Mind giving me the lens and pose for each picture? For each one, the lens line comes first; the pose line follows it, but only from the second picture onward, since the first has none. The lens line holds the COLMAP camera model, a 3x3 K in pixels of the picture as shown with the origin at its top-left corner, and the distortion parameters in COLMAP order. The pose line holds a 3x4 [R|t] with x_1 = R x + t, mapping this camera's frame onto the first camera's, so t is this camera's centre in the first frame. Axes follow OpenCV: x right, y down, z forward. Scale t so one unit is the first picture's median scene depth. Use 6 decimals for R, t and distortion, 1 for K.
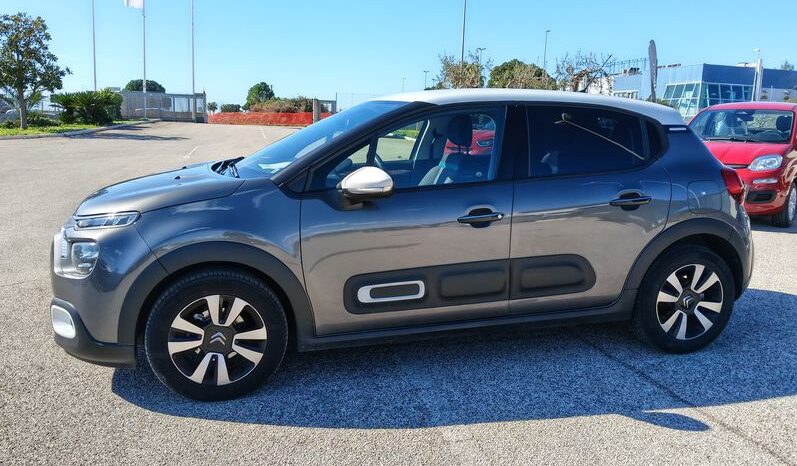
lens RADIAL K [[645.7, 0, 396.6], [0, 645.7, 242.0], [0, 0, 1]] dist [0.060853, -0.137338]
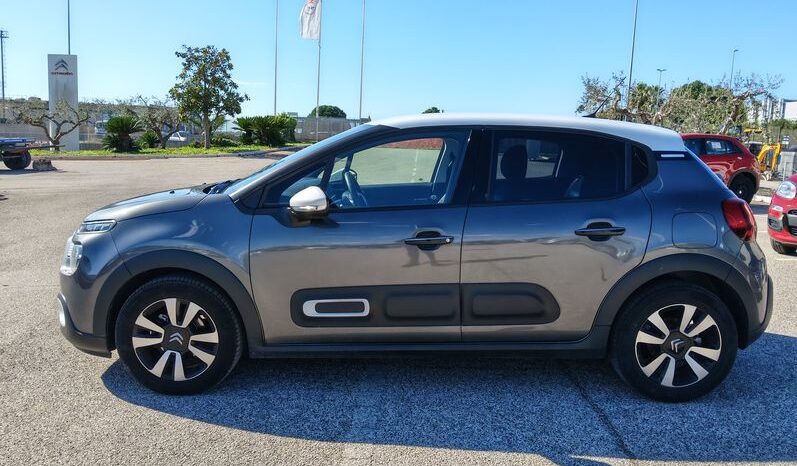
lens RADIAL K [[645.7, 0, 396.6], [0, 645.7, 242.0], [0, 0, 1]] dist [0.060853, -0.137338]
pose [[0.965457, 0.048704, -0.255969, 0.336863], [-0.057726, 0.997944, -0.027845, -0.004540], [0.254087, 0.041659, 0.966284, 0.022710]]
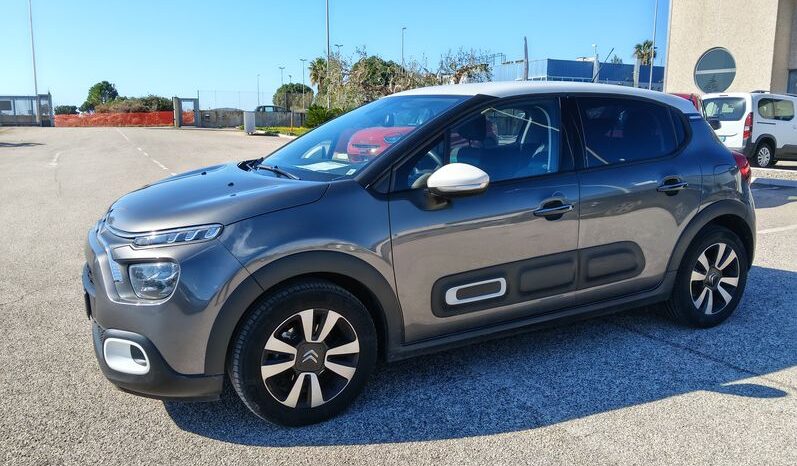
lens RADIAL K [[645.7, 0, 396.6], [0, 645.7, 242.0], [0, 0, 1]] dist [0.060853, -0.137338]
pose [[0.975565, -0.063741, 0.210260, -0.317302], [0.062716, 0.997965, 0.011543, -0.014997], [-0.210568, 0.001926, 0.977577, 0.074371]]
